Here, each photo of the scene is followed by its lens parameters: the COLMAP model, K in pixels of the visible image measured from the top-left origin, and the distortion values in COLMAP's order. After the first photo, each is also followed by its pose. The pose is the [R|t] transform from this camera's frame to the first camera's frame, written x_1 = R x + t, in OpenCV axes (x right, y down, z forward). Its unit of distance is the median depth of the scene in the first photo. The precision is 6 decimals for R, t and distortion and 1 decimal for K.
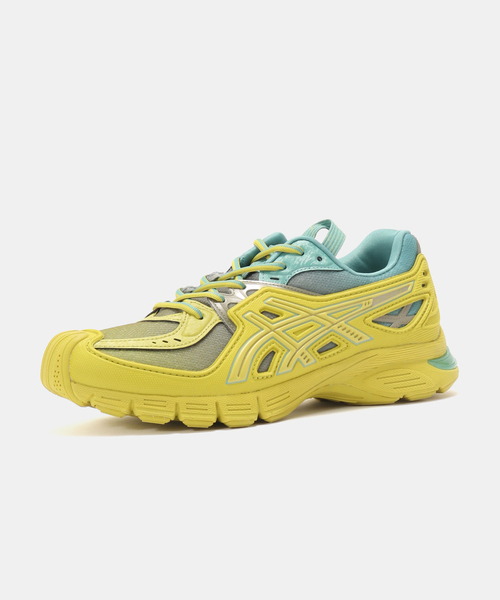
lens RADIAL K [[1904.8, 0, 250.0], [0, 1904.8, 300.0], [0, 0, 1]] dist [-0.105513, -0.017604]
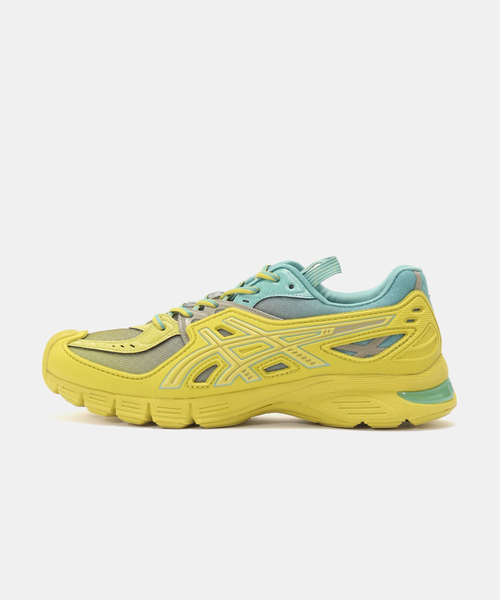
lens RADIAL K [[1904.8, 0, 250.0], [0, 1904.8, 300.0], [0, 0, 1]] dist [-0.105513, -0.017604]
pose [[0.809836, 0.082678, -0.580801, 0.659303], [-0.083563, 0.996181, 0.025293, -0.040072], [0.580675, 0.028051, 0.813652, 0.102763]]
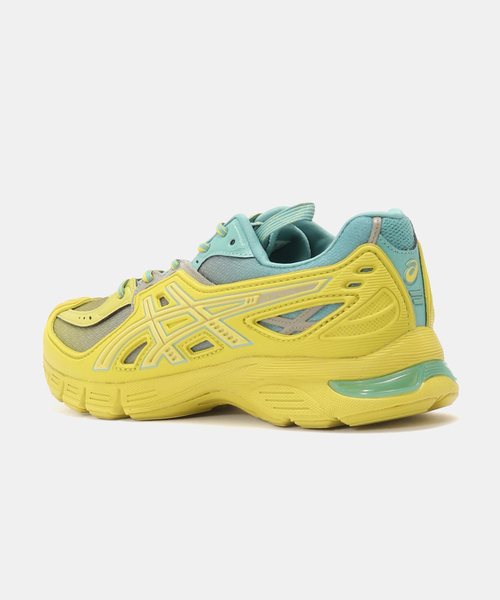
lens RADIAL K [[1904.8, 0, 250.0], [0, 1904.8, 300.0], [0, 0, 1]] dist [-0.105513, -0.017604]
pose [[0.268655, 0.098182, -0.958220, 0.866787], [-0.025937, 0.995168, 0.094695, -0.077753], [0.962887, -0.000587, 0.269904, 0.790123]]
